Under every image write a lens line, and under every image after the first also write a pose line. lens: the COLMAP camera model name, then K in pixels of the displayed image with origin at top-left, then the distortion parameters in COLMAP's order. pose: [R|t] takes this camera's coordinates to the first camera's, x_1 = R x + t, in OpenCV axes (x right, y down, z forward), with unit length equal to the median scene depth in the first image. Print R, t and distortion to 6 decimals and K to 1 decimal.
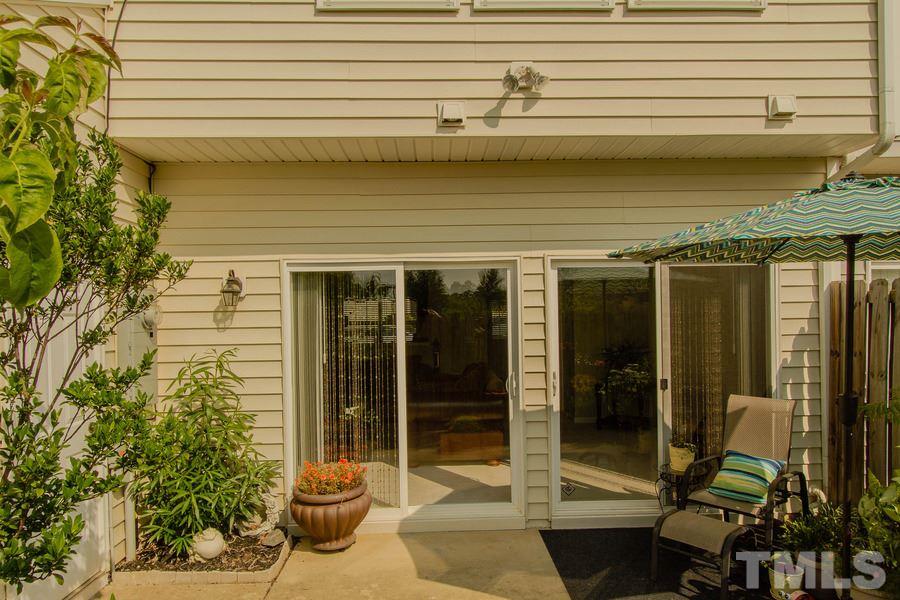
lens RADIAL K [[412.7, 0, 442.8], [0, 412.7, 314.4], [0, 0, 1]] dist [0.001985, 0.000474]
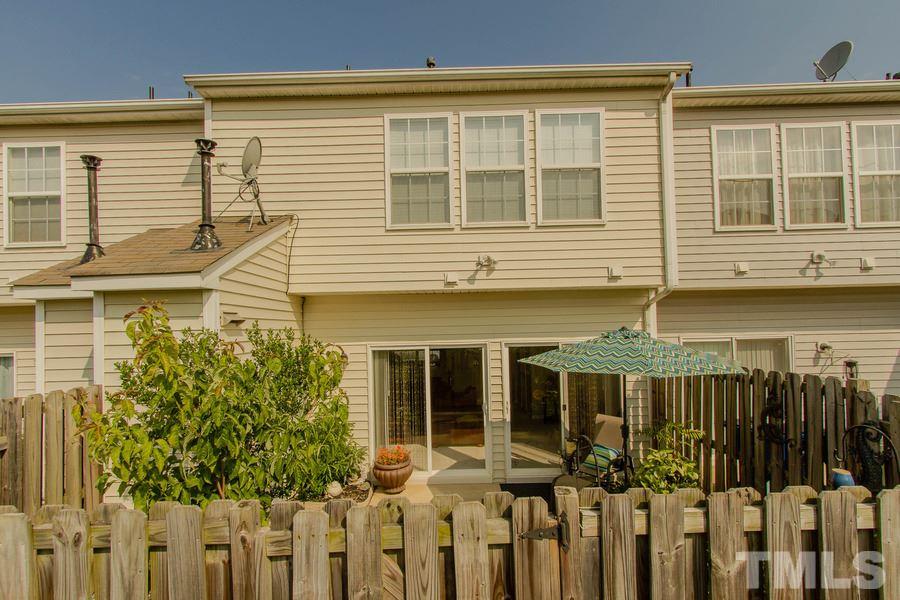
lens RADIAL K [[333.4, 0, 450.0], [0, 333.4, 300.0], [0, 0, 1]] dist [0.001115, 0.000067]
pose [[0.999377, -0.009704, -0.033939, 0.062266], [0.009089, 0.999792, -0.018243, -0.314432], [0.034109, 0.017924, 0.999257, -0.590600]]
